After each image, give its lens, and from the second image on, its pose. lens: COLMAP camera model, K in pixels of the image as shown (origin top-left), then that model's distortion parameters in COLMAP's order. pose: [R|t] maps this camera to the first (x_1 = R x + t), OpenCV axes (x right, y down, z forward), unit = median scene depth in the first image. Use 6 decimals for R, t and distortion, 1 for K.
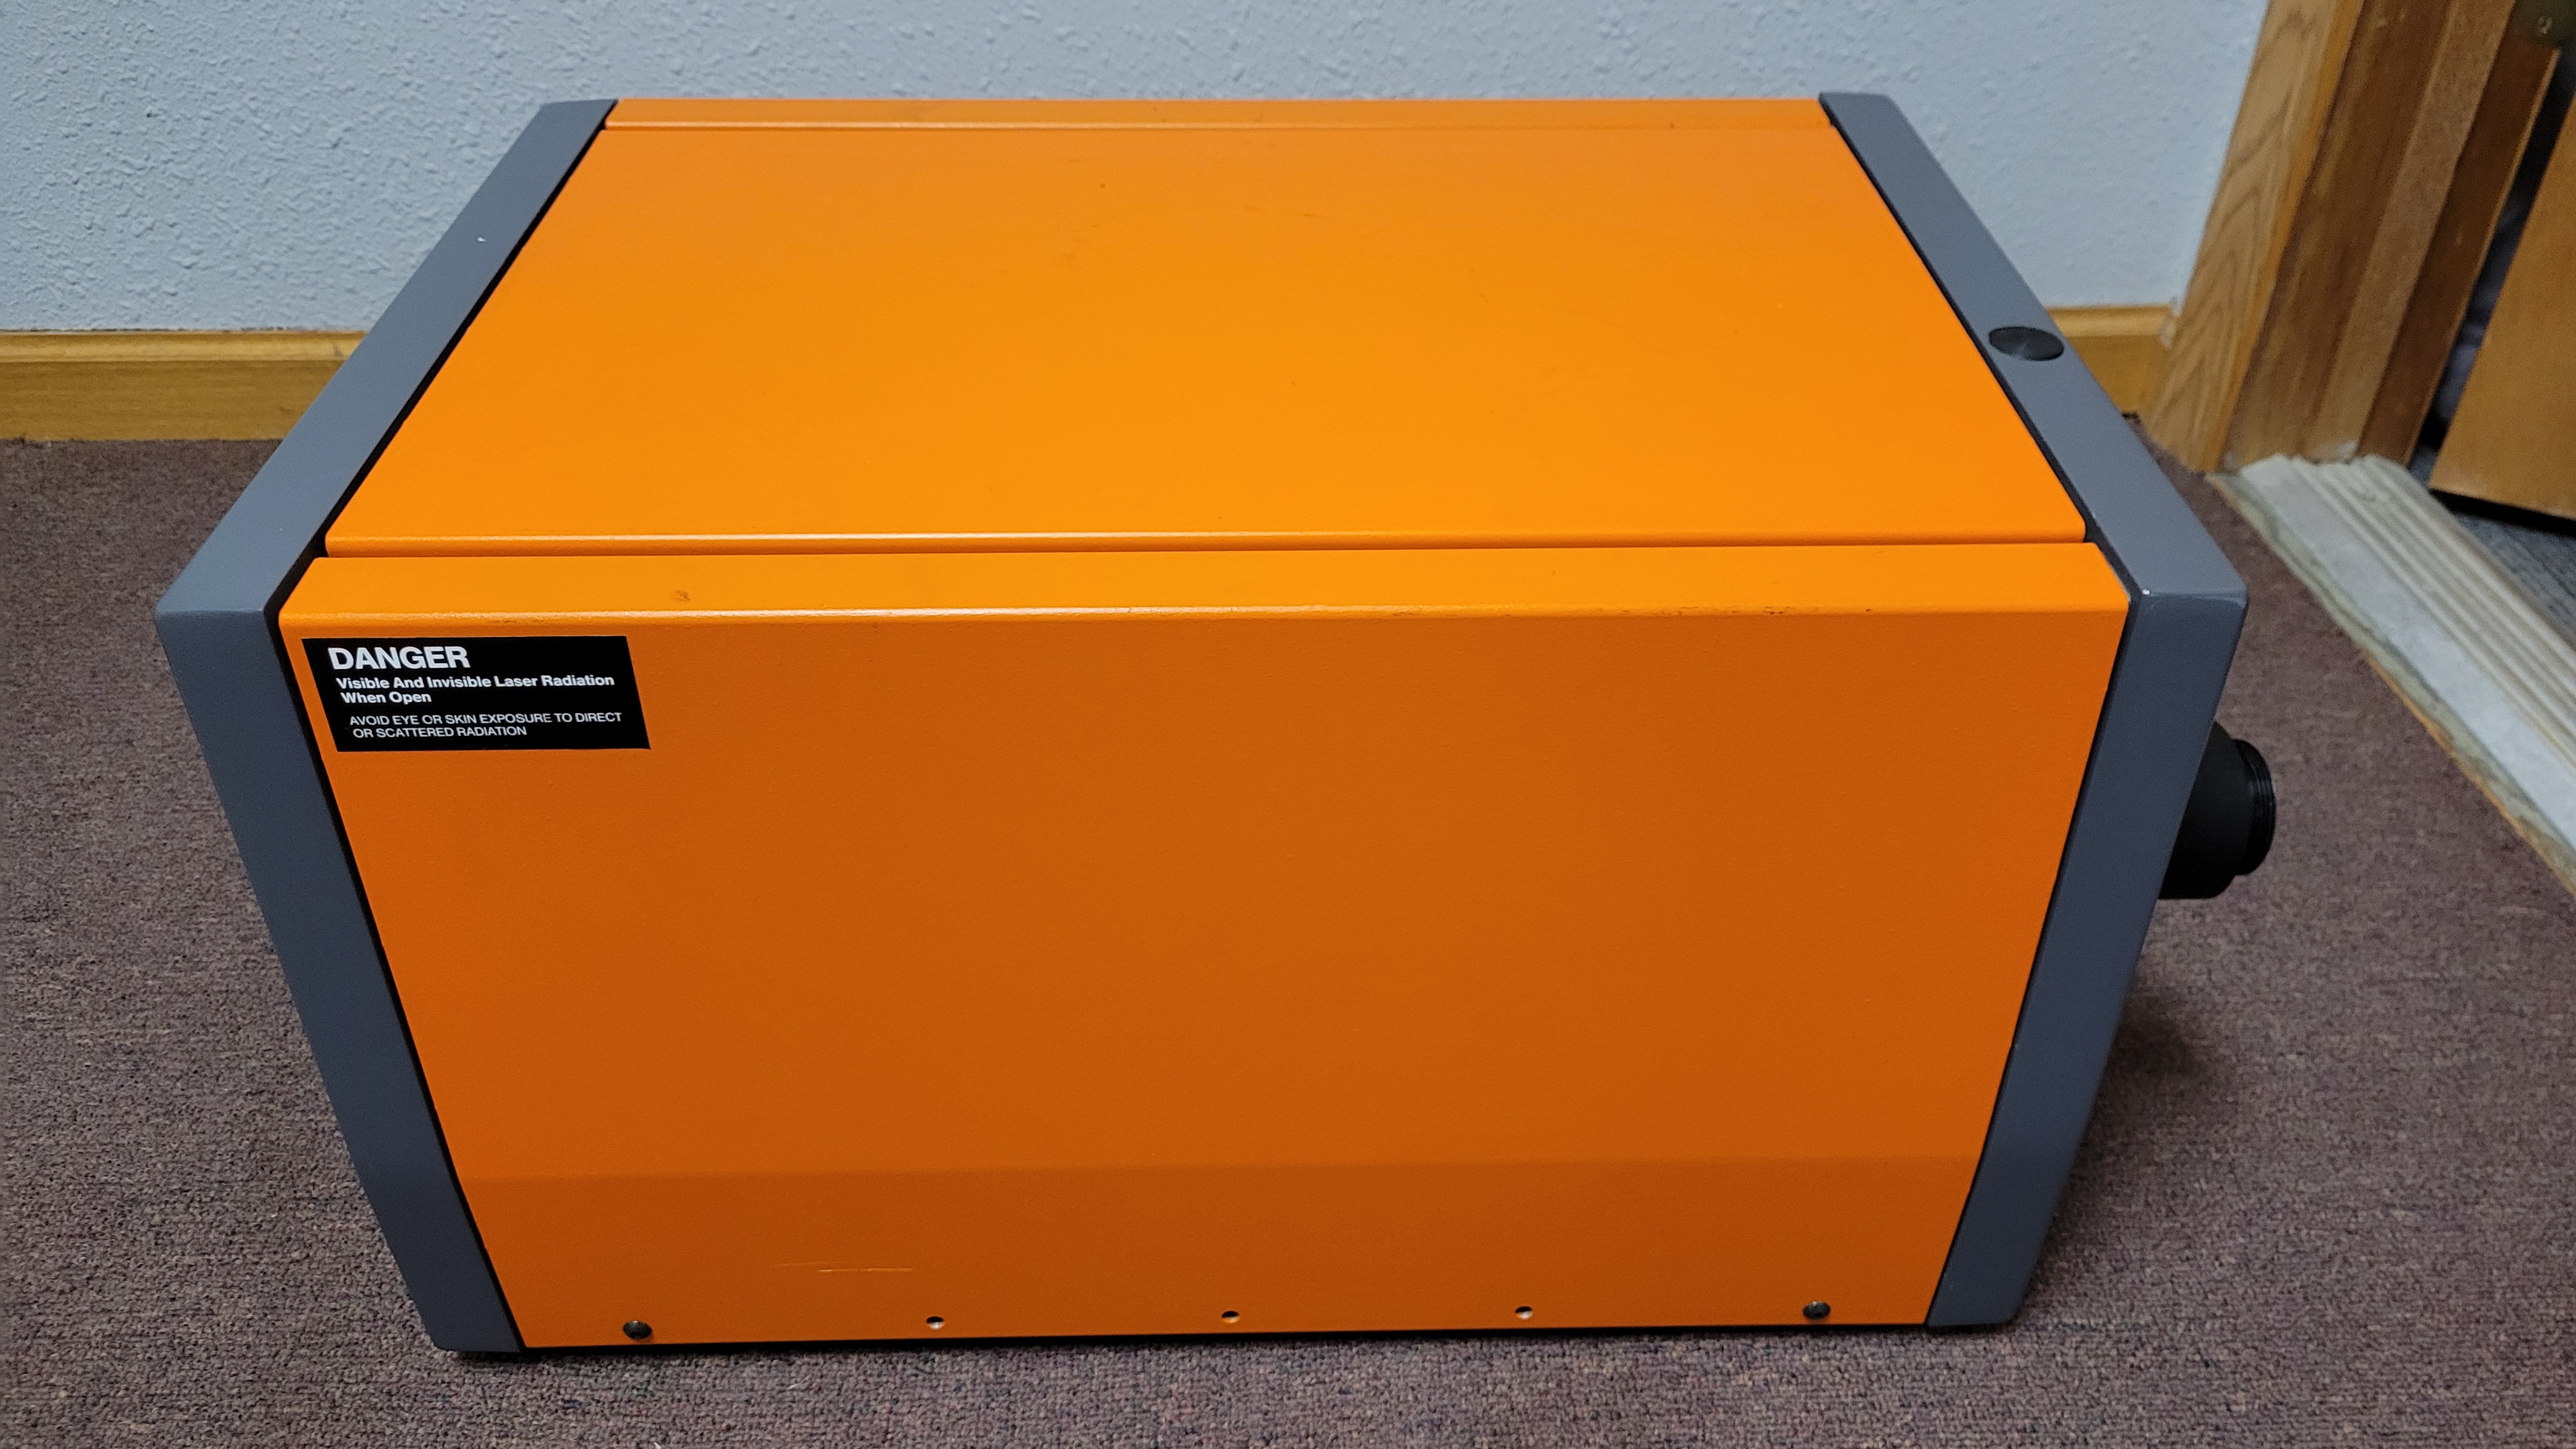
lens RADIAL K [[1959.2, 0, 1303.2], [0, 1959.2, 701.2], [0, 0, 1]] dist [0.035725, -0.037370]
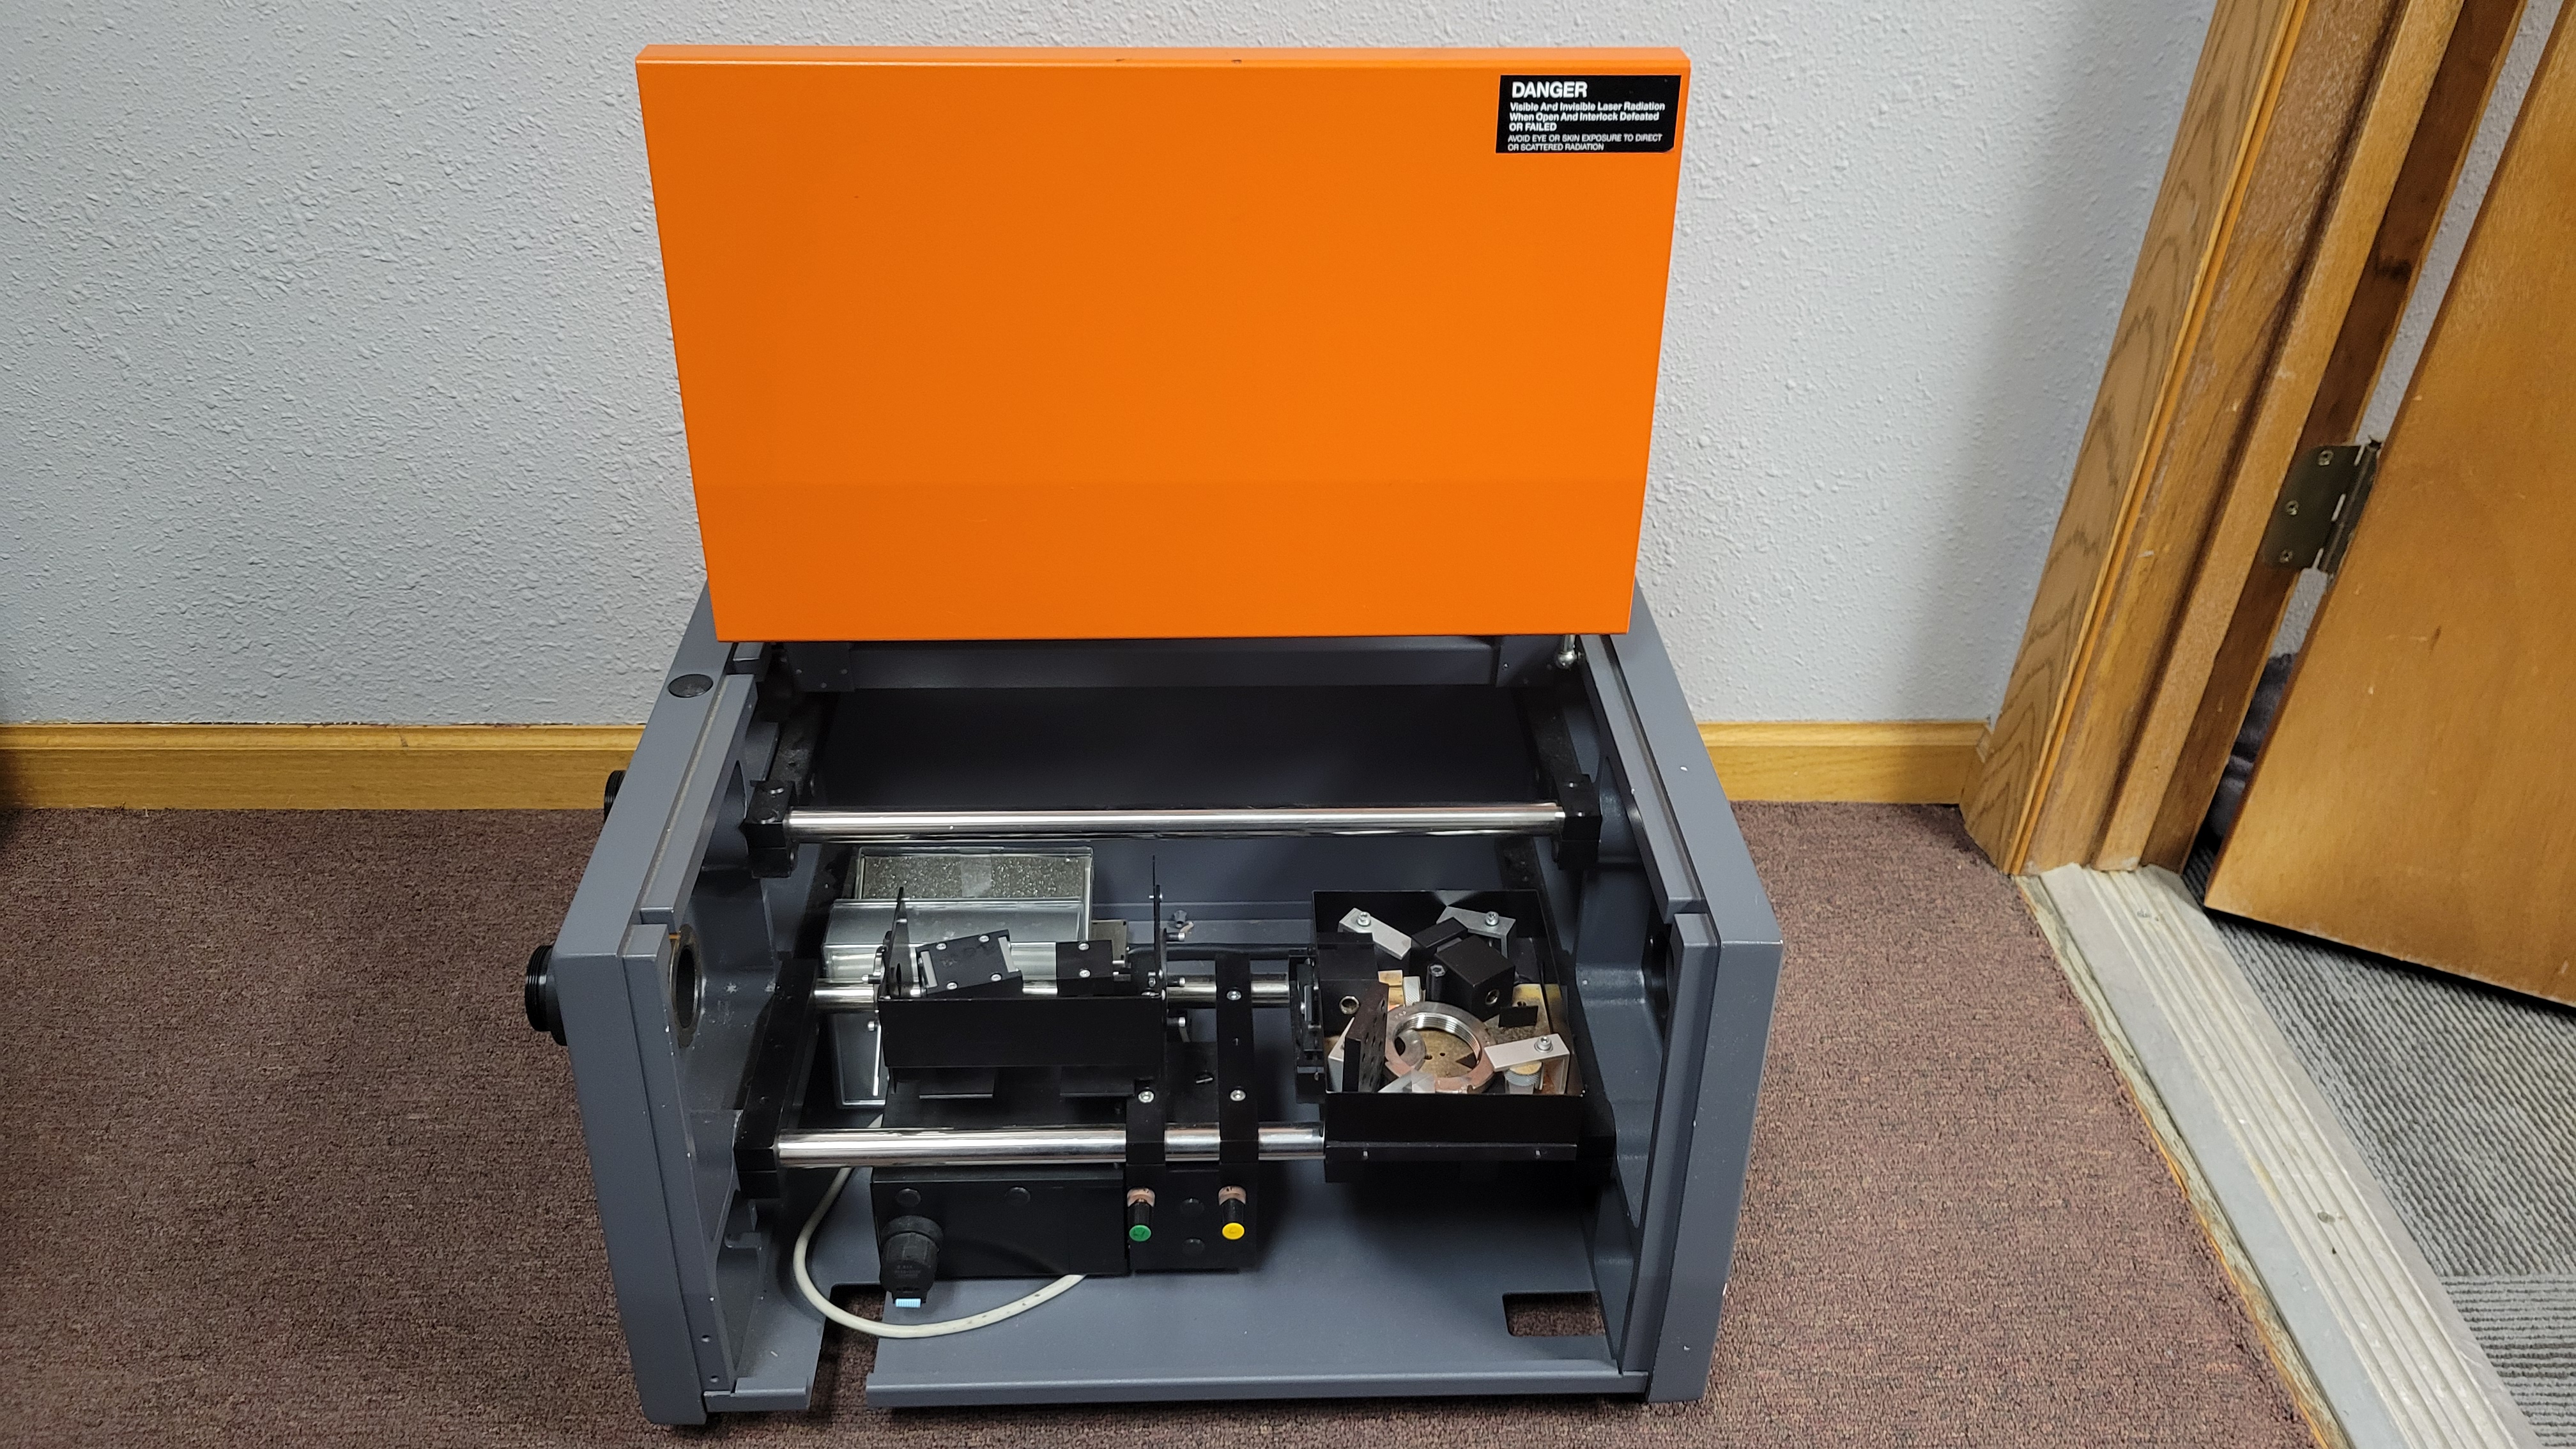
lens RADIAL K [[1959.2, 0, 1270.1], [0, 1959.2, 665.9], [0, 0, 1]] dist [0.035725, -0.037370]
pose [[0.999709, 0.015828, 0.018205, -0.006366], [-0.015902, 0.999866, 0.003923, -0.246403], [-0.018141, -0.004211, 0.999827, -0.166678]]
